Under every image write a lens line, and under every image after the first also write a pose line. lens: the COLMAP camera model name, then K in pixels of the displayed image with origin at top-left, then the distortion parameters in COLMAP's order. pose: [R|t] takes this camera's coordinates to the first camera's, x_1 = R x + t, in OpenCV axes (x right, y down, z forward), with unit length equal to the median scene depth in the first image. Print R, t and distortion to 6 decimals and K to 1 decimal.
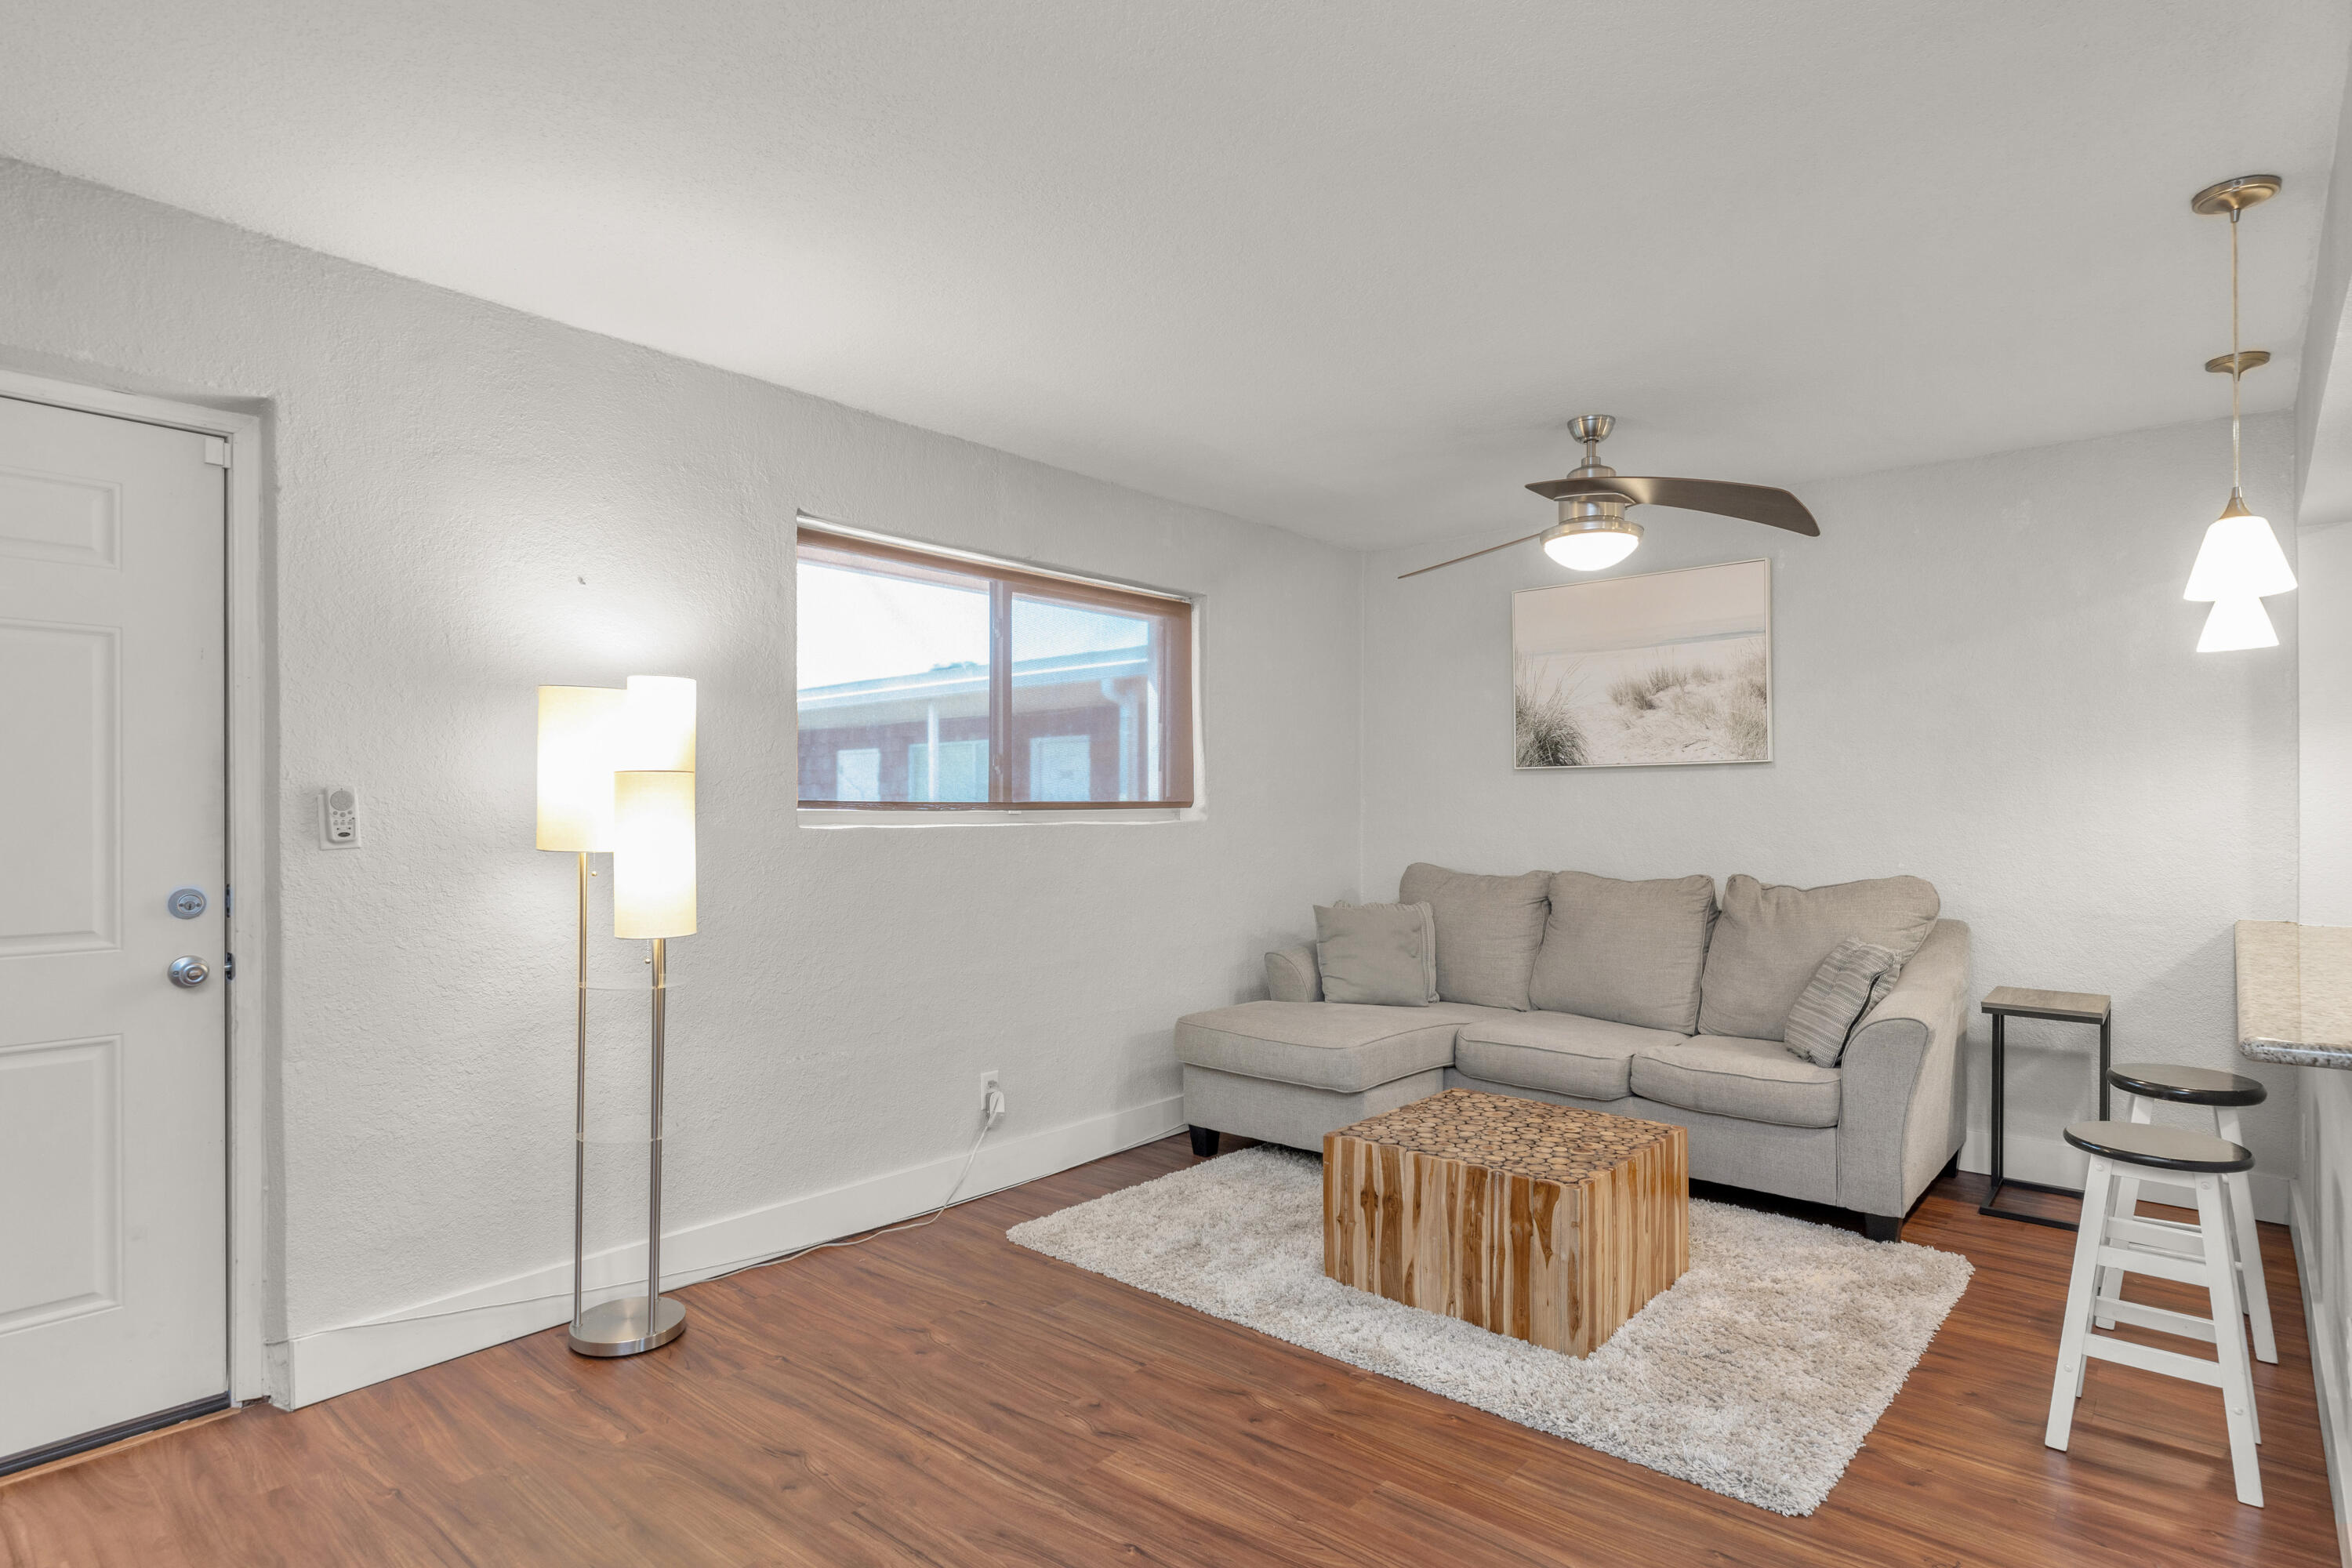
lens RADIAL K [[1208.8, 0, 1210.8], [0, 1208.8, 809.8], [0, 0, 1]] dist [-0.009611, 0.002502]
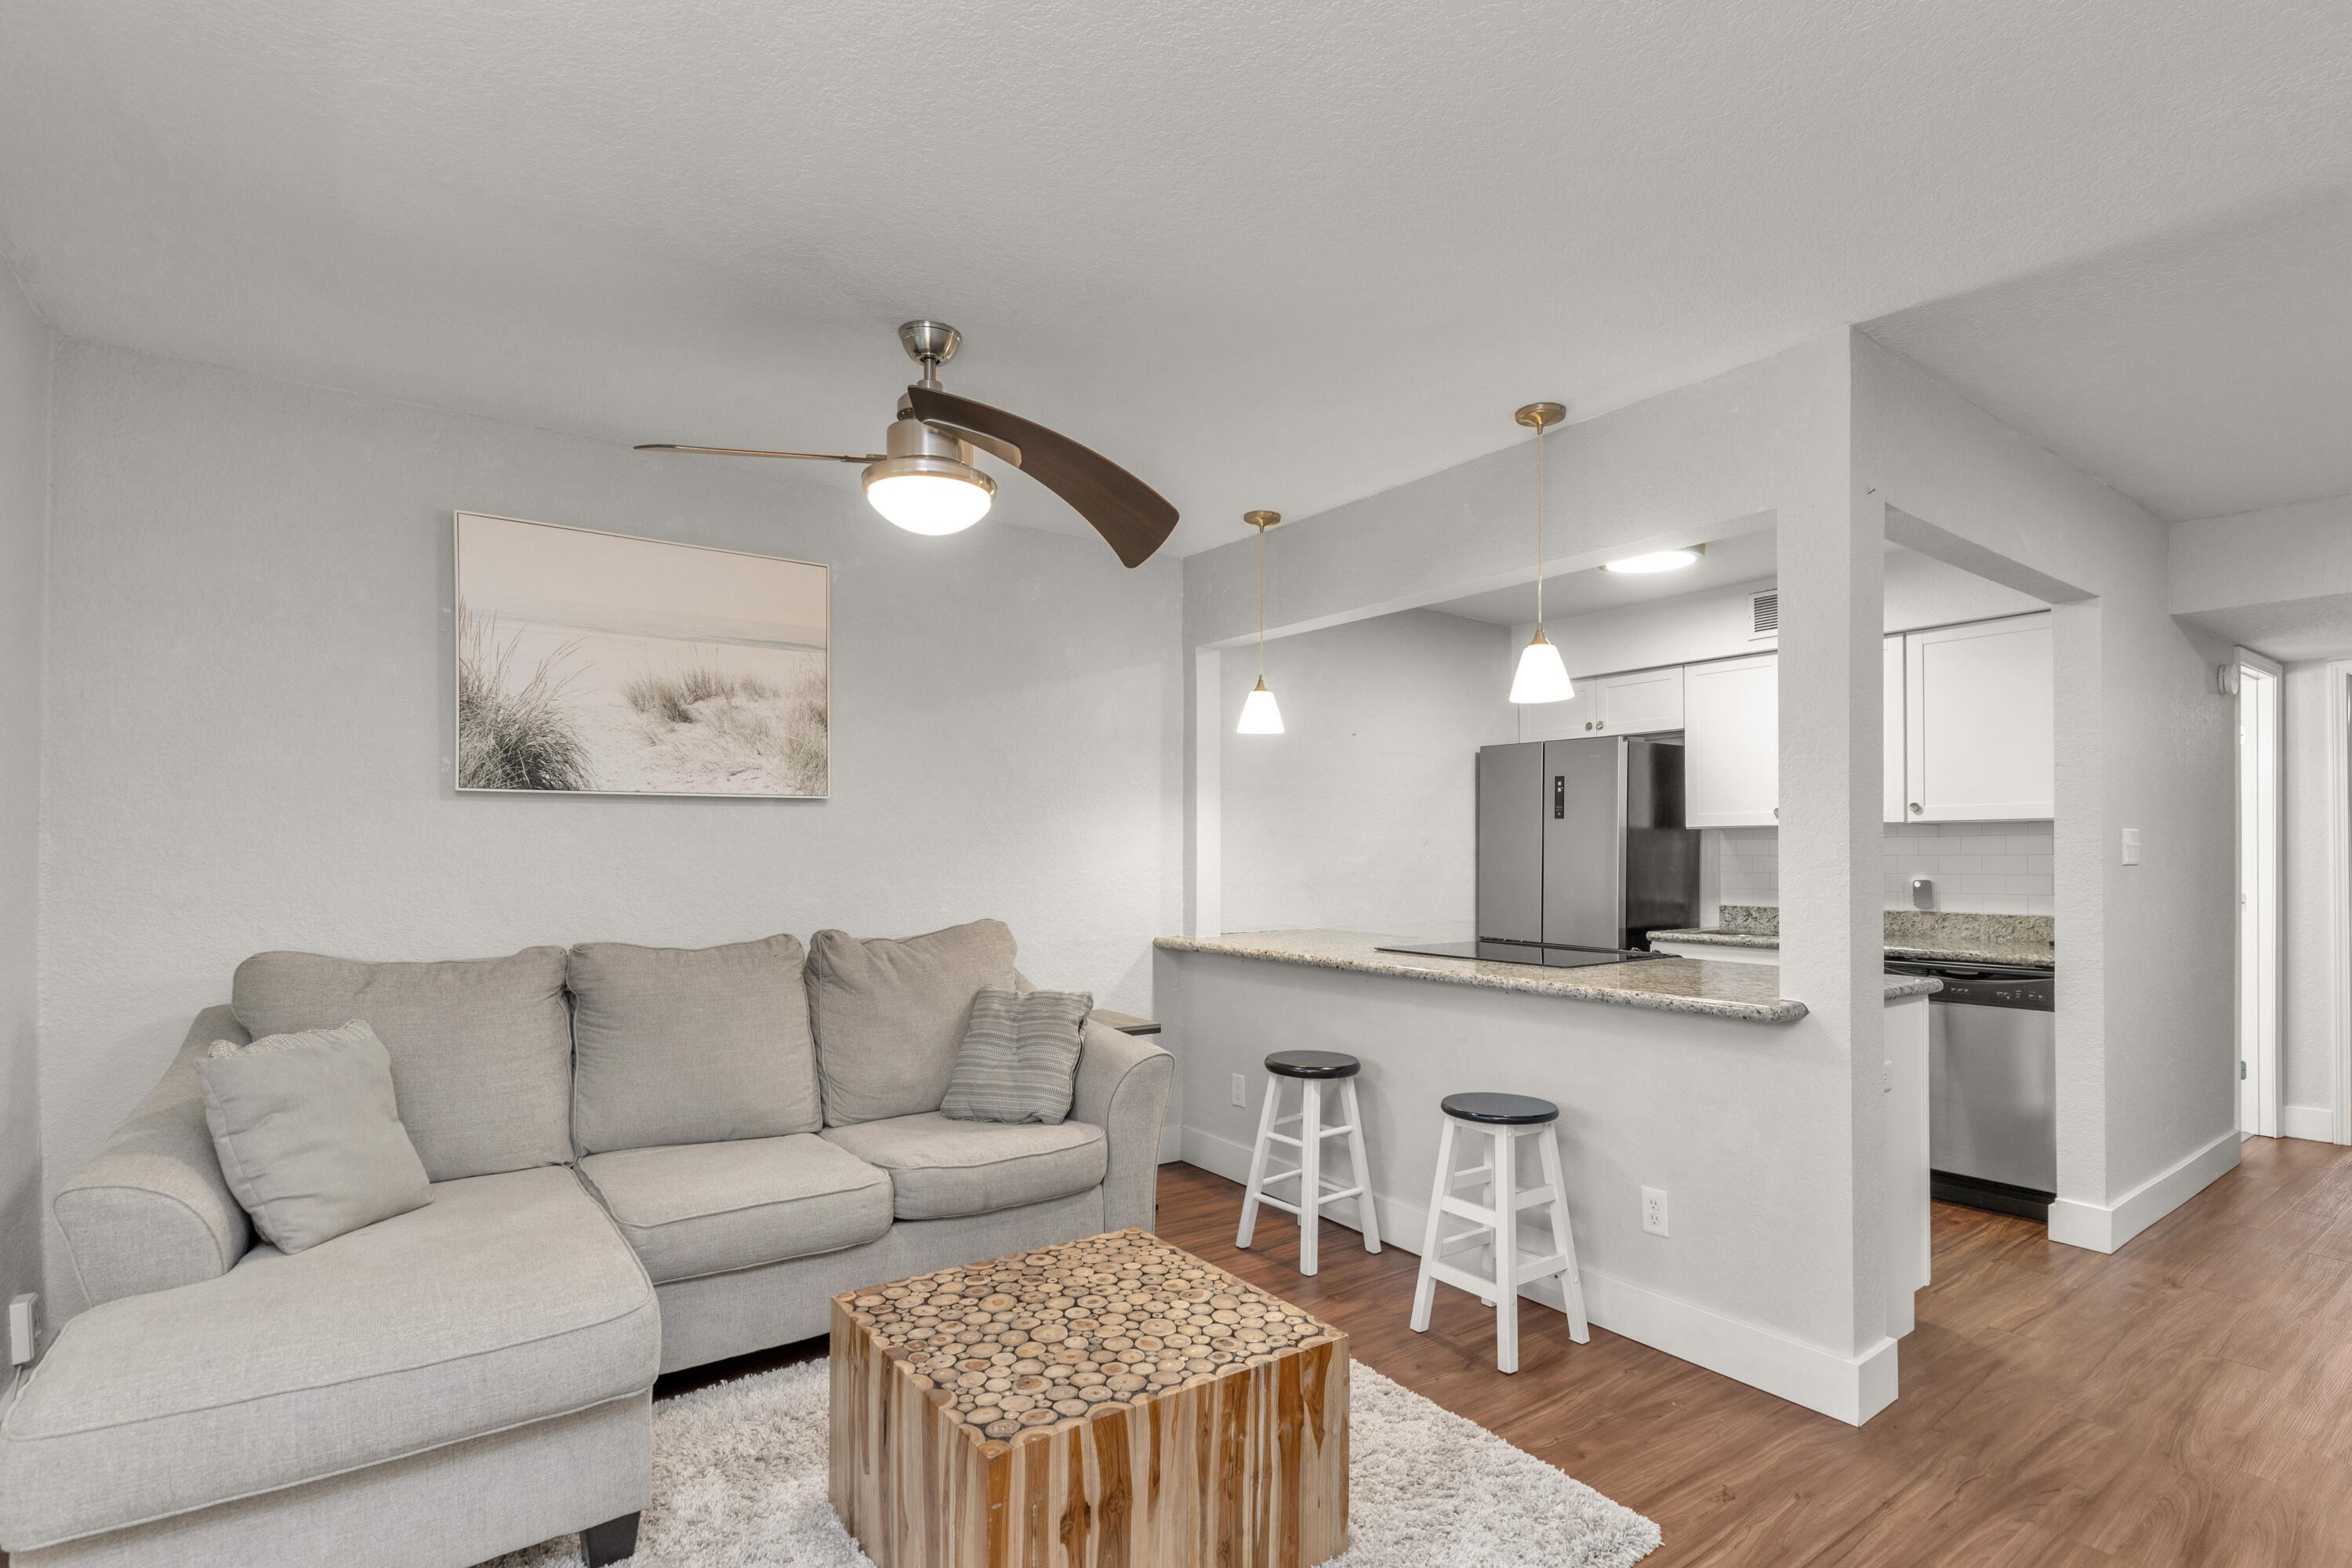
lens RADIAL K [[1113.1, 0, 1201.2], [0, 1113.1, 845.5], [0, 0, 1]] dist [0.001109, 0.001156]
pose [[0.241564, 0.006292, 0.970365, -0.308508], [0.000162, 0.999979, -0.006524, -0.000858], [-0.970385, 0.001733, 0.241558, 0.658352]]
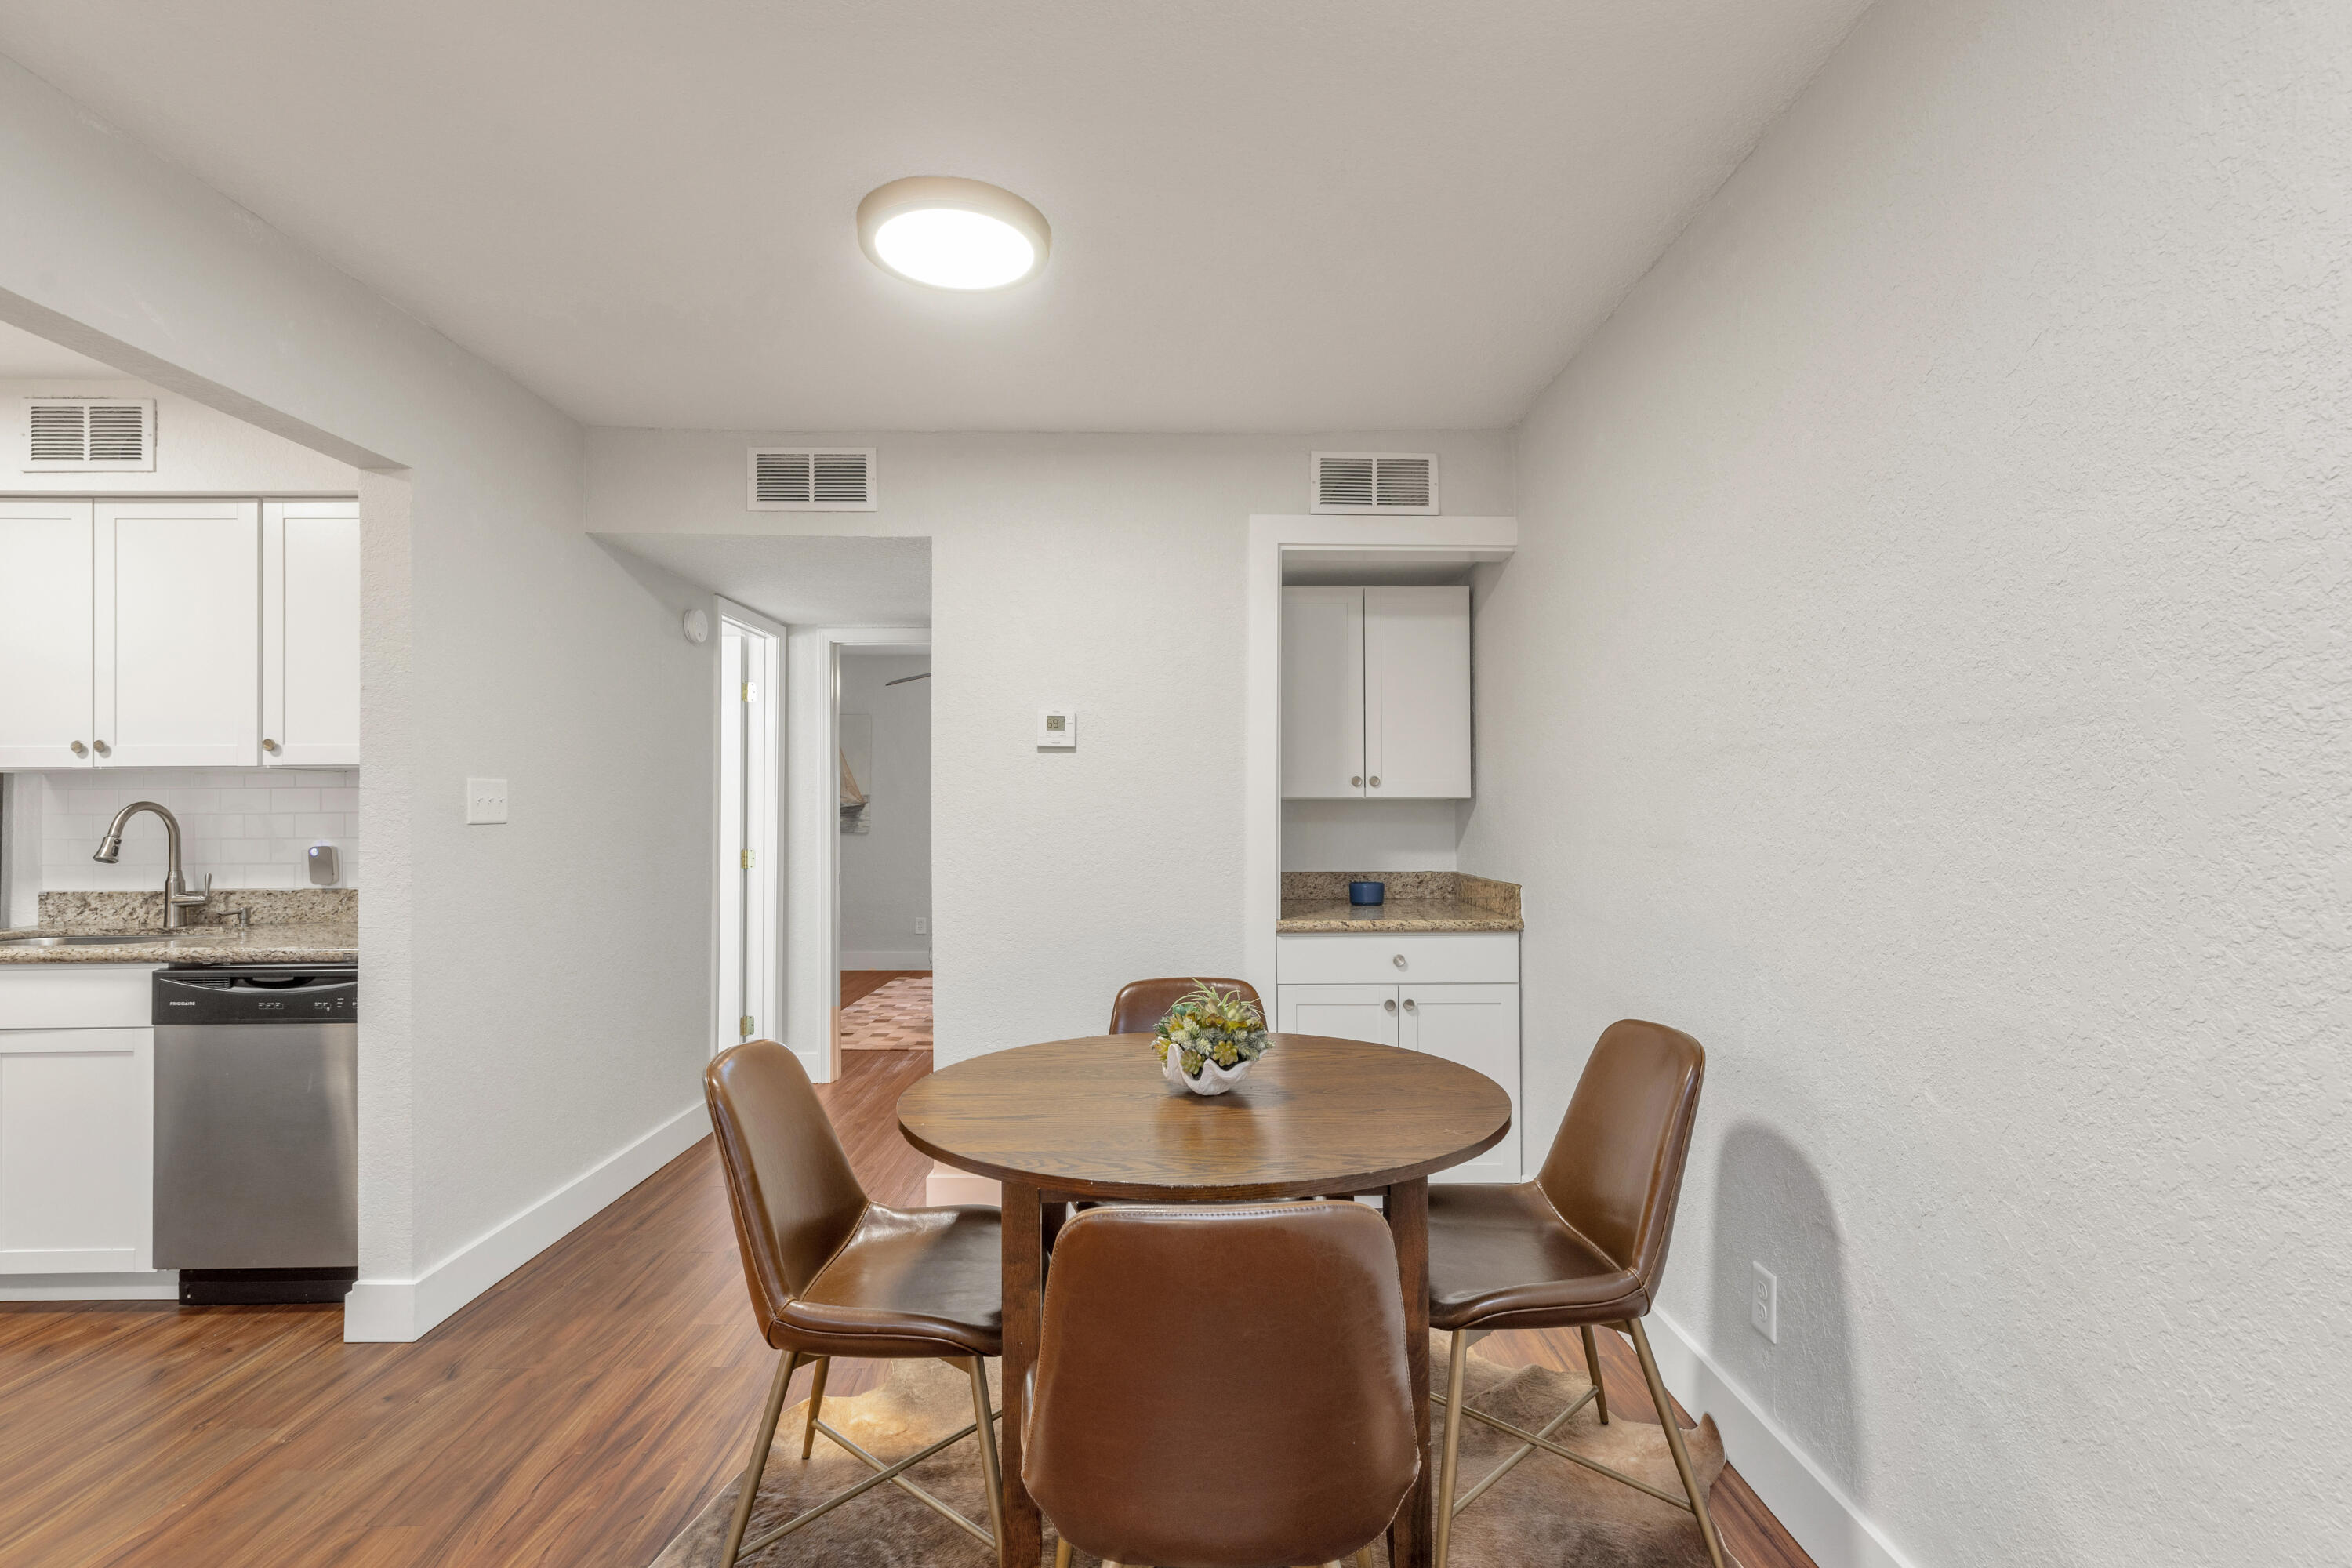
lens RADIAL K [[1113.1, 0, 1183.3], [0, 1113.1, 801.0], [0, 0, 1]] dist [0.001109, 0.001156]
pose [[-0.640085, 0.006869, 0.768273, -0.070237], [0.001760, 0.999971, -0.007475, 0.000532], [-0.768302, -0.003432, -0.640078, 0.225467]]
